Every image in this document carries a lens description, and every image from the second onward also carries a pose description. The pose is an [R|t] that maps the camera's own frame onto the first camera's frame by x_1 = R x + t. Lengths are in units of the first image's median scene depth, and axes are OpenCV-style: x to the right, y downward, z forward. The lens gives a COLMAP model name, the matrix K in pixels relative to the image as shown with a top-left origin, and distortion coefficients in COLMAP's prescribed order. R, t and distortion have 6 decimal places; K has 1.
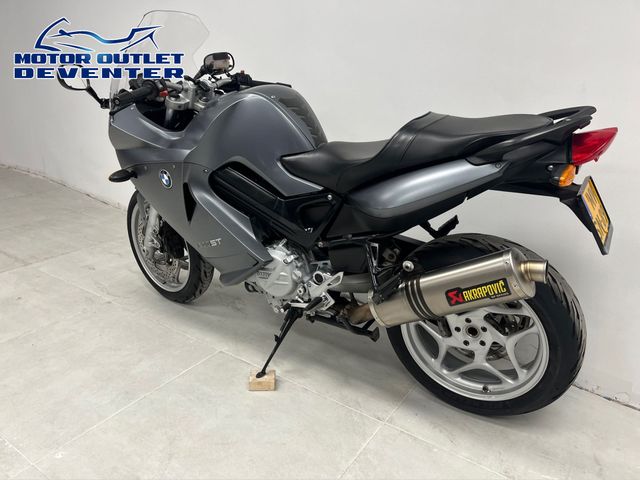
lens RADIAL K [[487.1, 0, 320.0], [0, 487.1, 240.0], [0, 0, 1]] dist [0.004711, -0.005670]
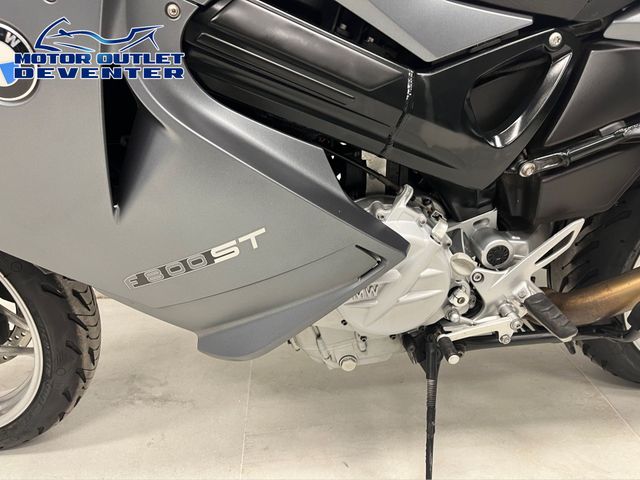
lens RADIAL K [[469.5, 0, 320.0], [0, 469.5, 240.0], [0, 0, 1]] dist [0.001638, -0.000746]
pose [[0.788596, -0.265646, 0.554570, -0.374563], [0.250511, 0.962426, 0.104788, -0.018749], [-0.561569, 0.056290, 0.825513, 0.785951]]
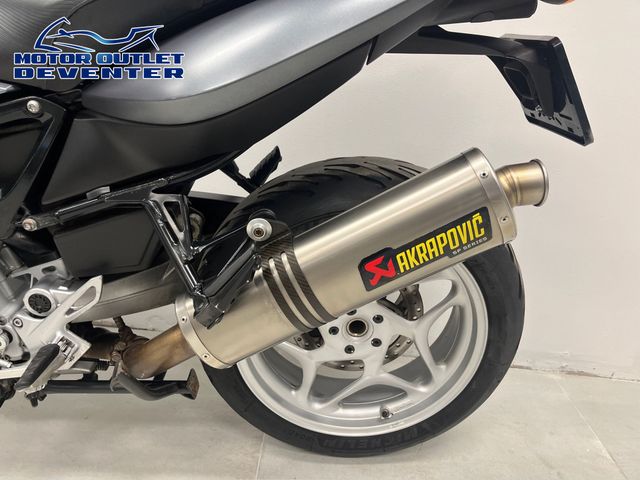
lens RADIAL K [[487.1, 0, 320.0], [0, 487.1, 240.0], [0, 0, 1]] dist [0.004711, -0.005670]
pose [[0.831894, -0.174175, 0.526892, -0.014939], [0.169842, 0.983818, 0.057063, 0.041704], [-0.528305, 0.042018, 0.848014, 0.511343]]
